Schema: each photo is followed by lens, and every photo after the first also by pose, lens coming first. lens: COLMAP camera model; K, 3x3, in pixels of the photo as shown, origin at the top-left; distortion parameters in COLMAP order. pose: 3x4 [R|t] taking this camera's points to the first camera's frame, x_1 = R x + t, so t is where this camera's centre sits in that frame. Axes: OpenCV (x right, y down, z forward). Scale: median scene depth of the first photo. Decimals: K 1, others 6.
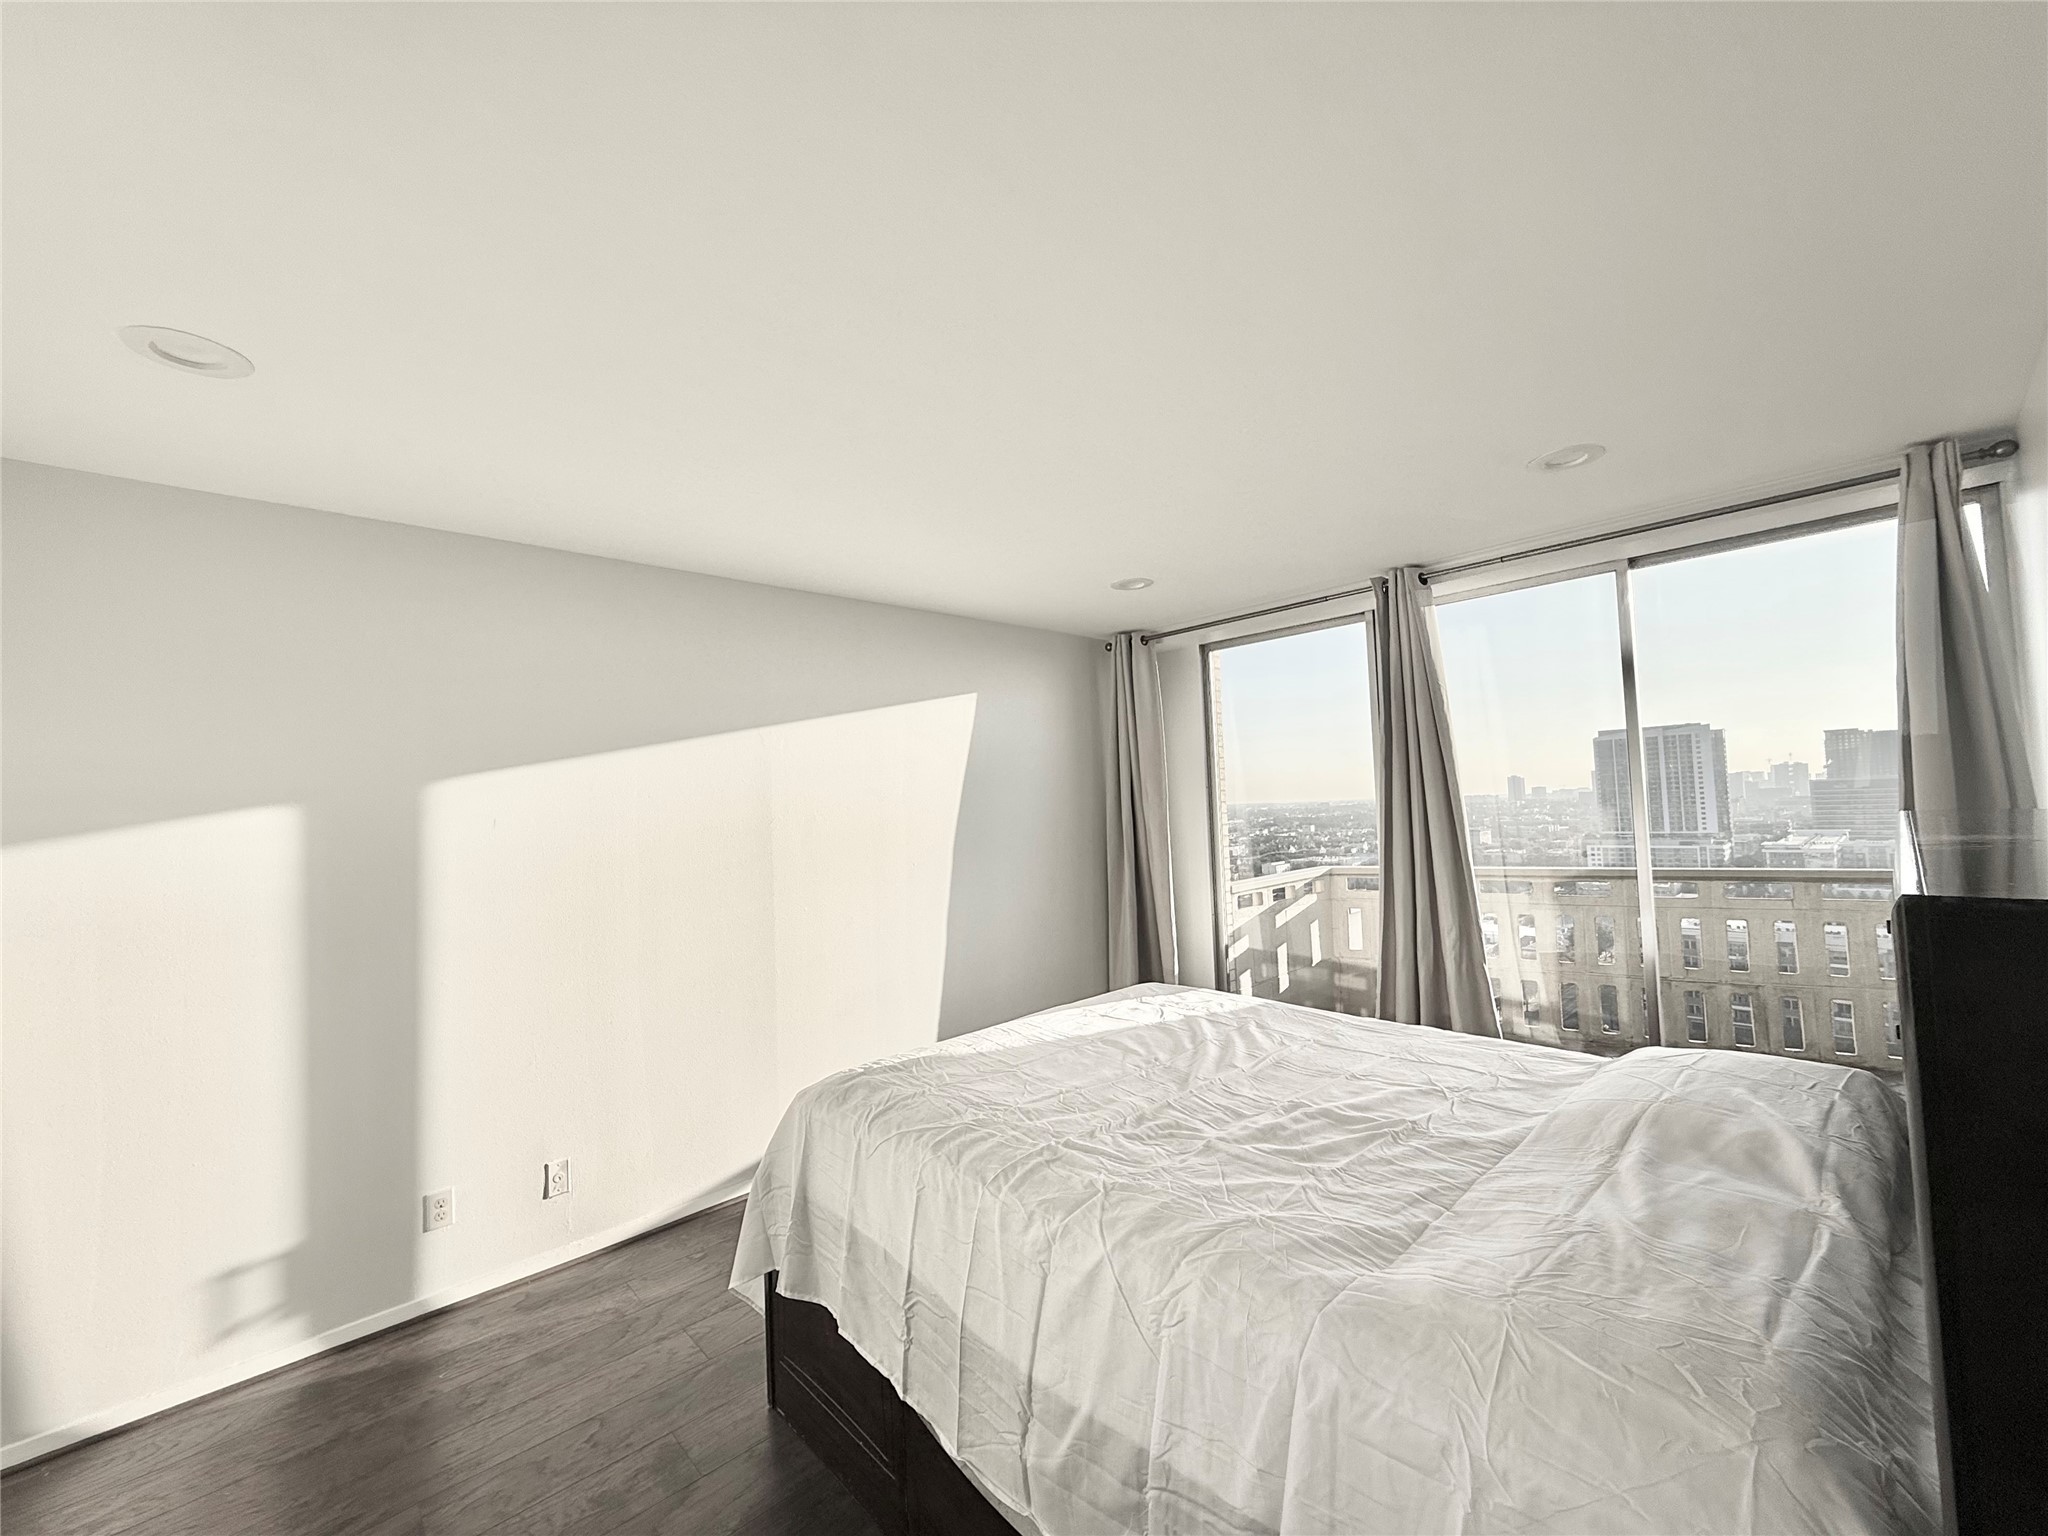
lens RADIAL K [[811.7, 0, 1018.9], [0, 811.7, 769.4], [0, 0, 1]] dist [-0.002775, -0.000116]
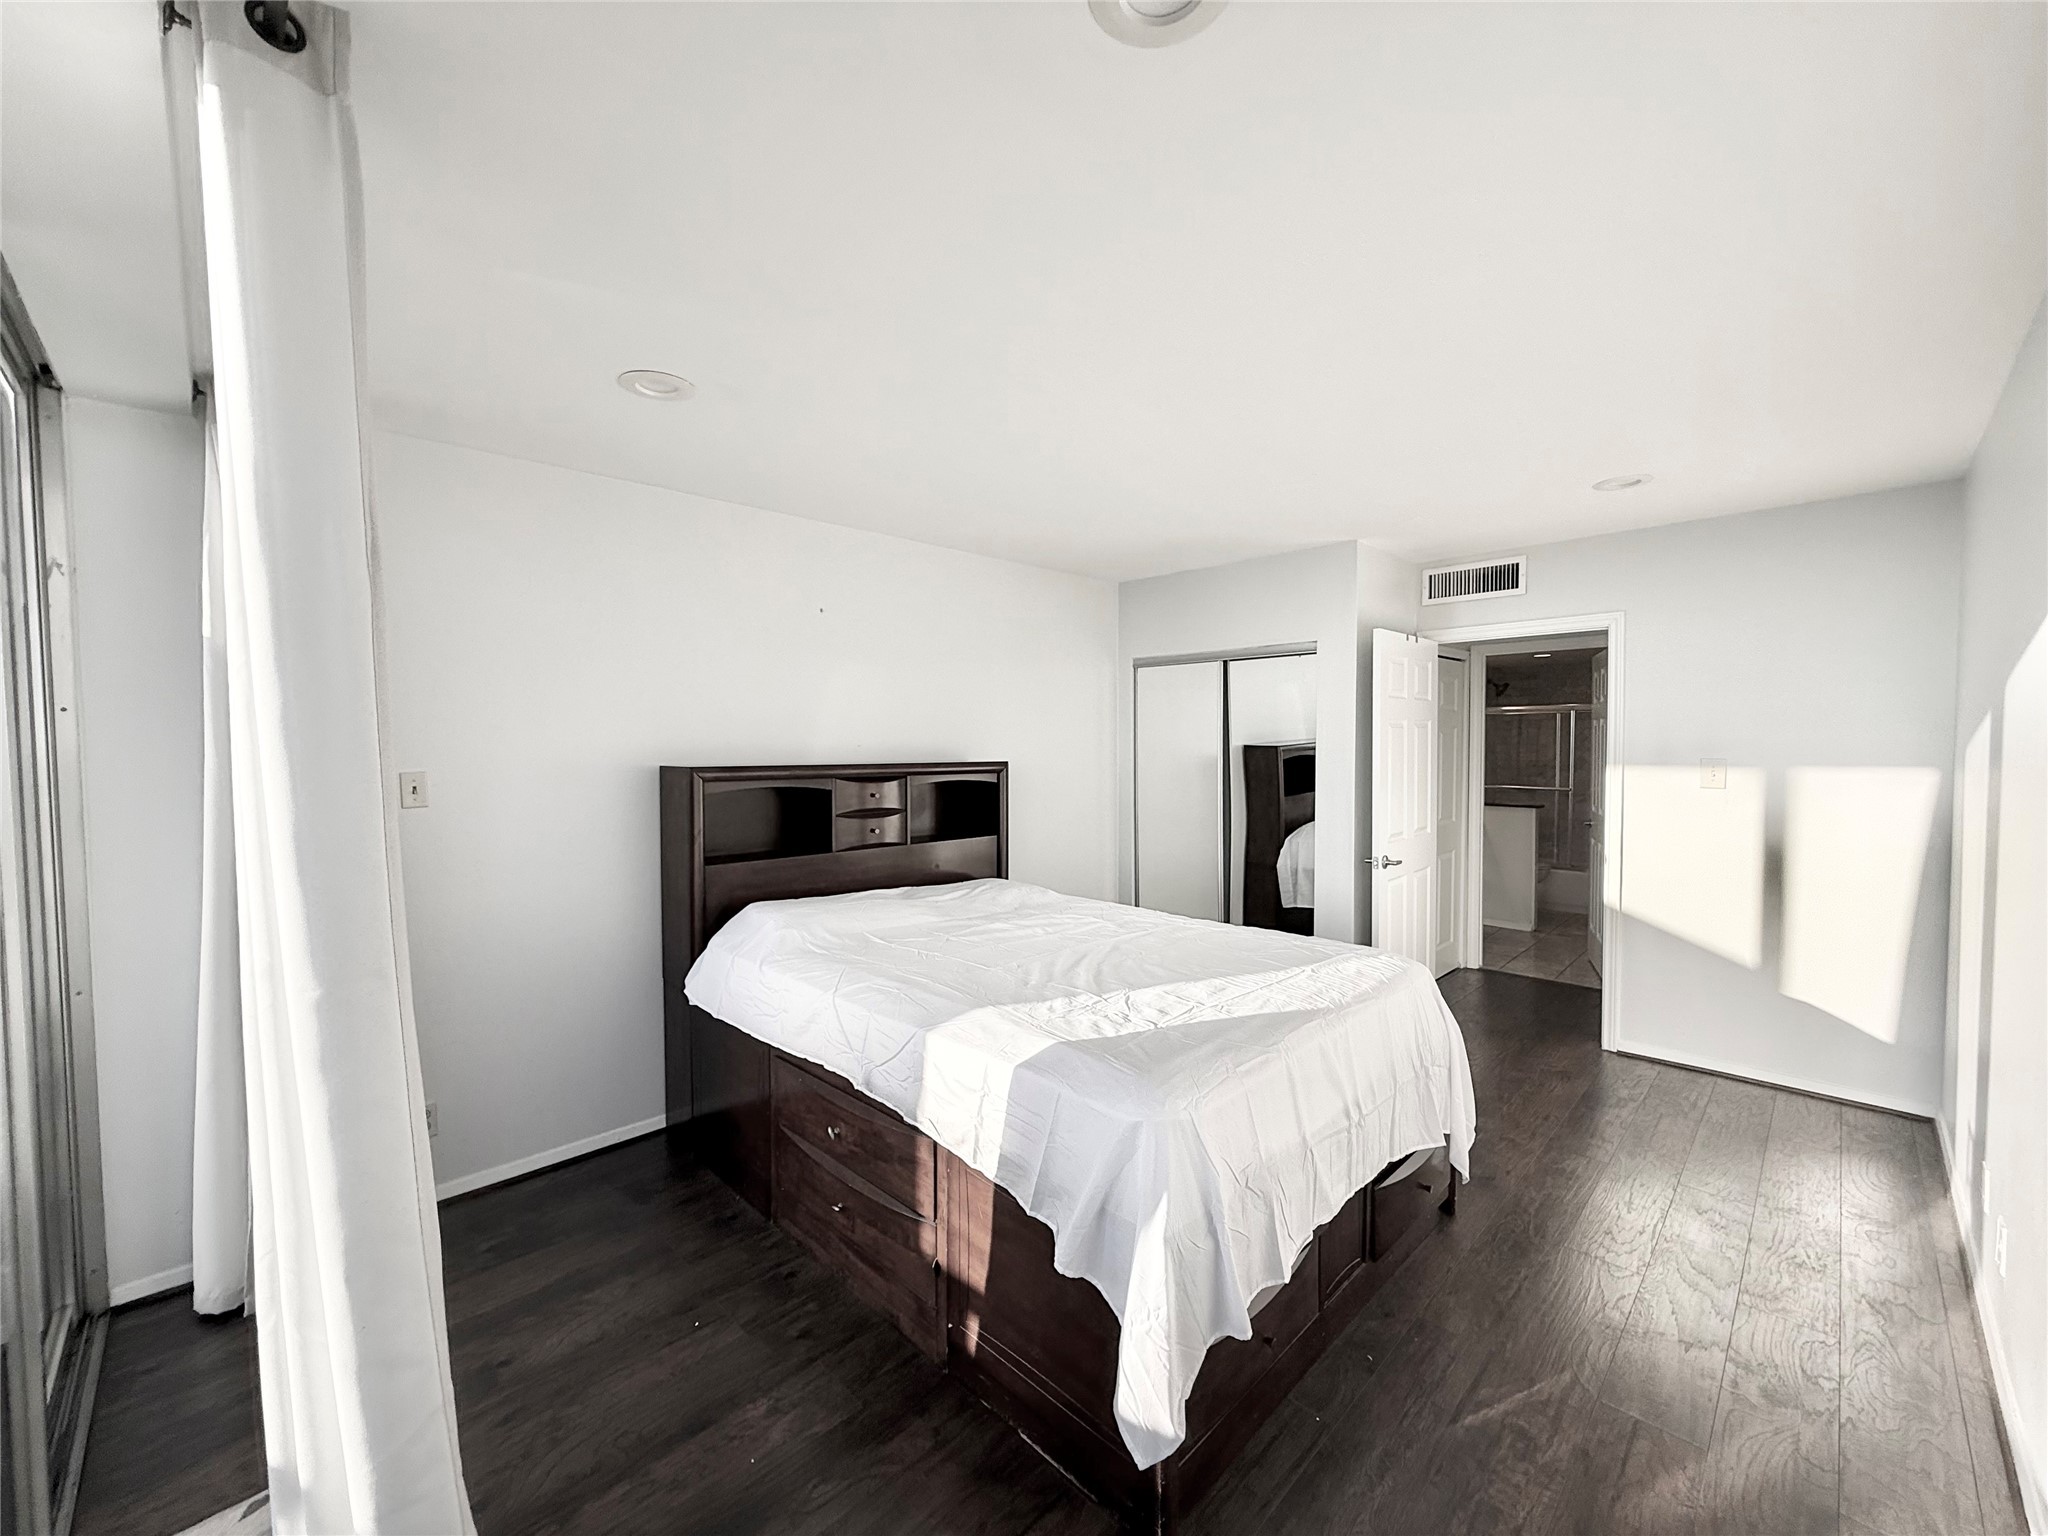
lens RADIAL K [[811.7, 0, 1018.9], [0, 811.7, 769.4], [0, 0, 1]] dist [-0.002775, -0.000116]
pose [[-0.999032, 0.039567, -0.019199, 0.292063], [0.039713, 0.999185, -0.007284, 0.067720], [0.018895, -0.008040, -0.999789, 1.814630]]
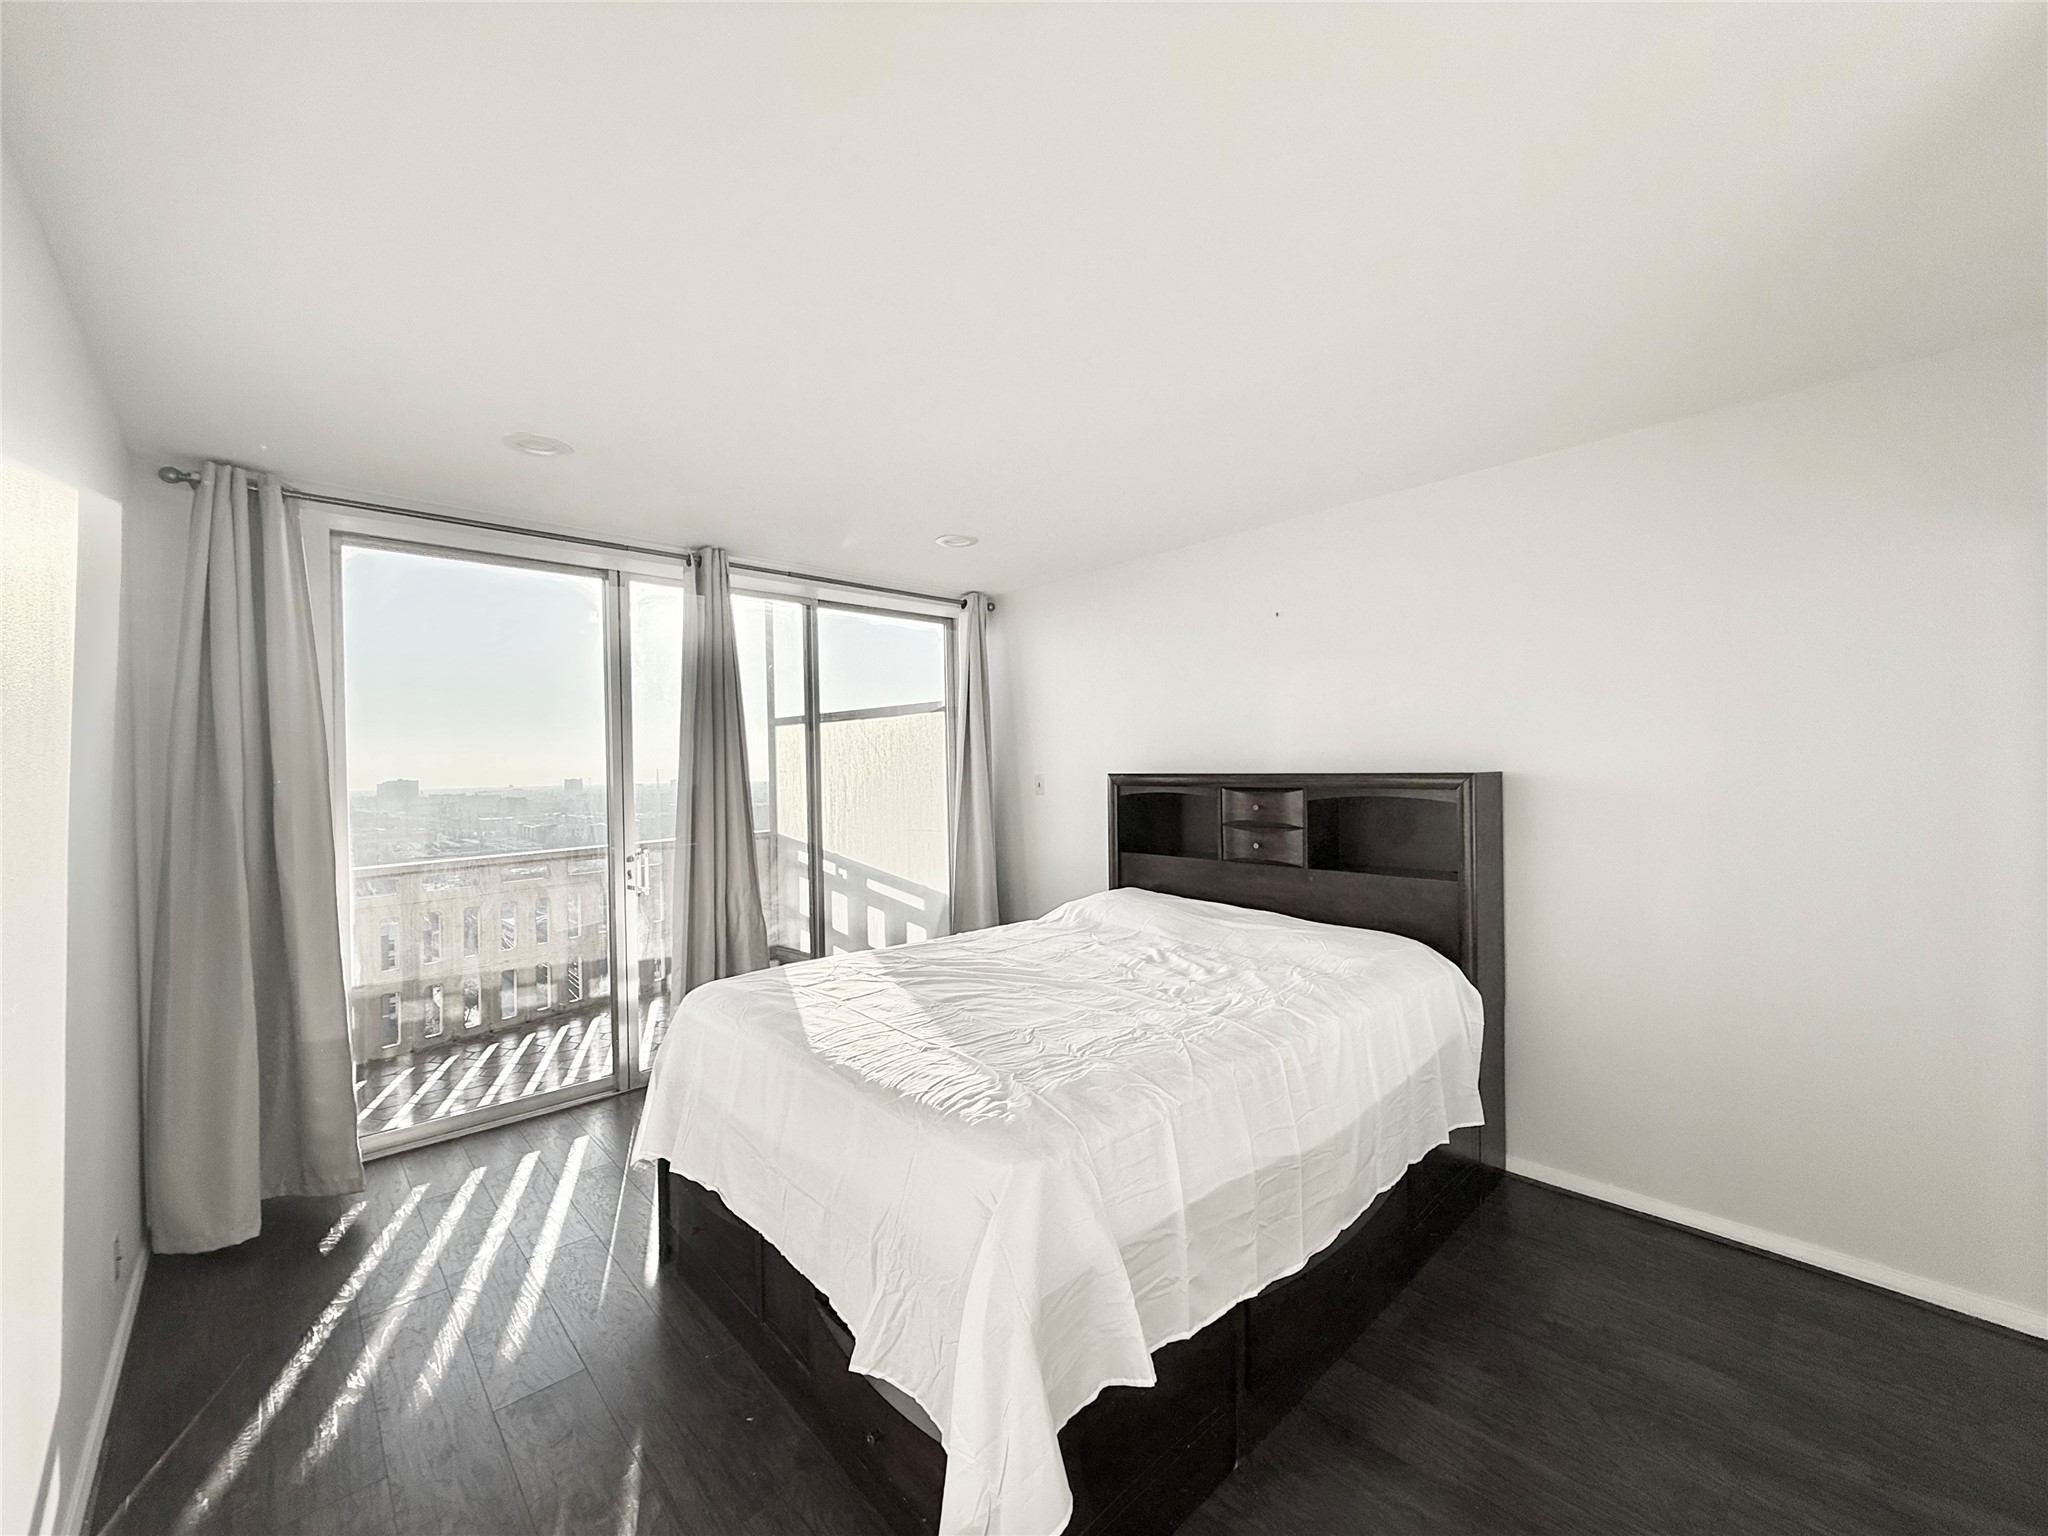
lens RADIAL K [[811.7, 0, 1018.9], [0, 811.7, 769.4], [0, 0, 1]] dist [-0.002775, -0.000116]
pose [[0.008128, 0.035579, 0.999334, -0.762240], [-0.022652, 0.999117, -0.035387, 0.085852], [-0.999710, -0.022349, 0.008927, 0.815994]]
